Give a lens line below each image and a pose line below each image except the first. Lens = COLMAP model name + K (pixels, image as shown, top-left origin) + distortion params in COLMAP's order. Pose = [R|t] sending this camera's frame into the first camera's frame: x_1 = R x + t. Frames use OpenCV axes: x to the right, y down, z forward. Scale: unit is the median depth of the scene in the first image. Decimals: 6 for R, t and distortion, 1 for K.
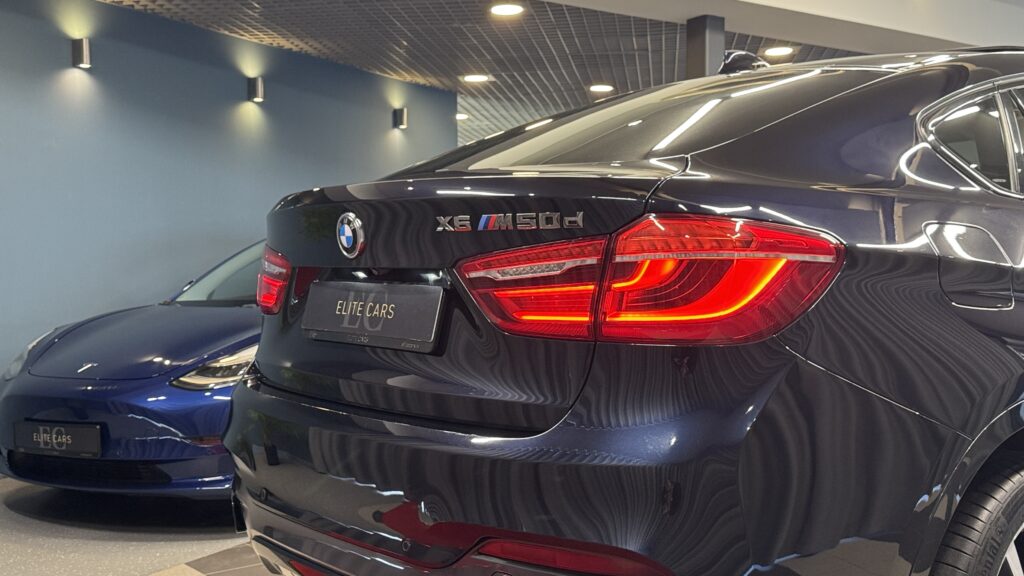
lens RADIAL K [[1098.0, 0, 512.0], [0, 1098.0, 288.0], [0, 0, 1]] dist [0.192486, -0.425675]
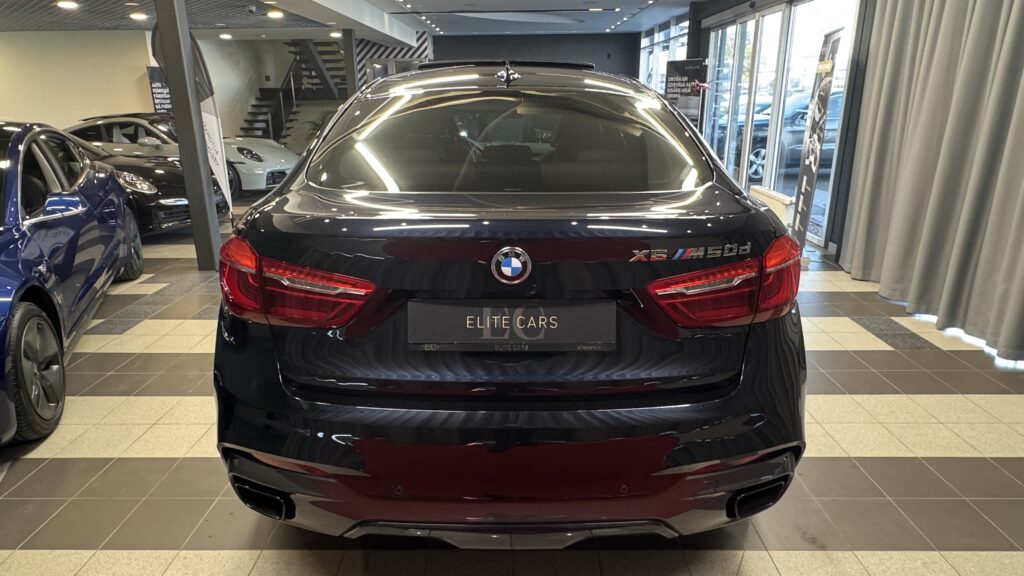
lens RADIAL K [[614.2, 0, 512.0], [0, 614.2, 288.0], [0, 0, 1]] dist [-0.003825, -0.000340]
pose [[0.606033, -0.235387, 0.759814, -0.505427], [0.017265, 0.958880, 0.283286, -0.163485], [-0.795252, -0.158562, 0.585177, 0.500519]]
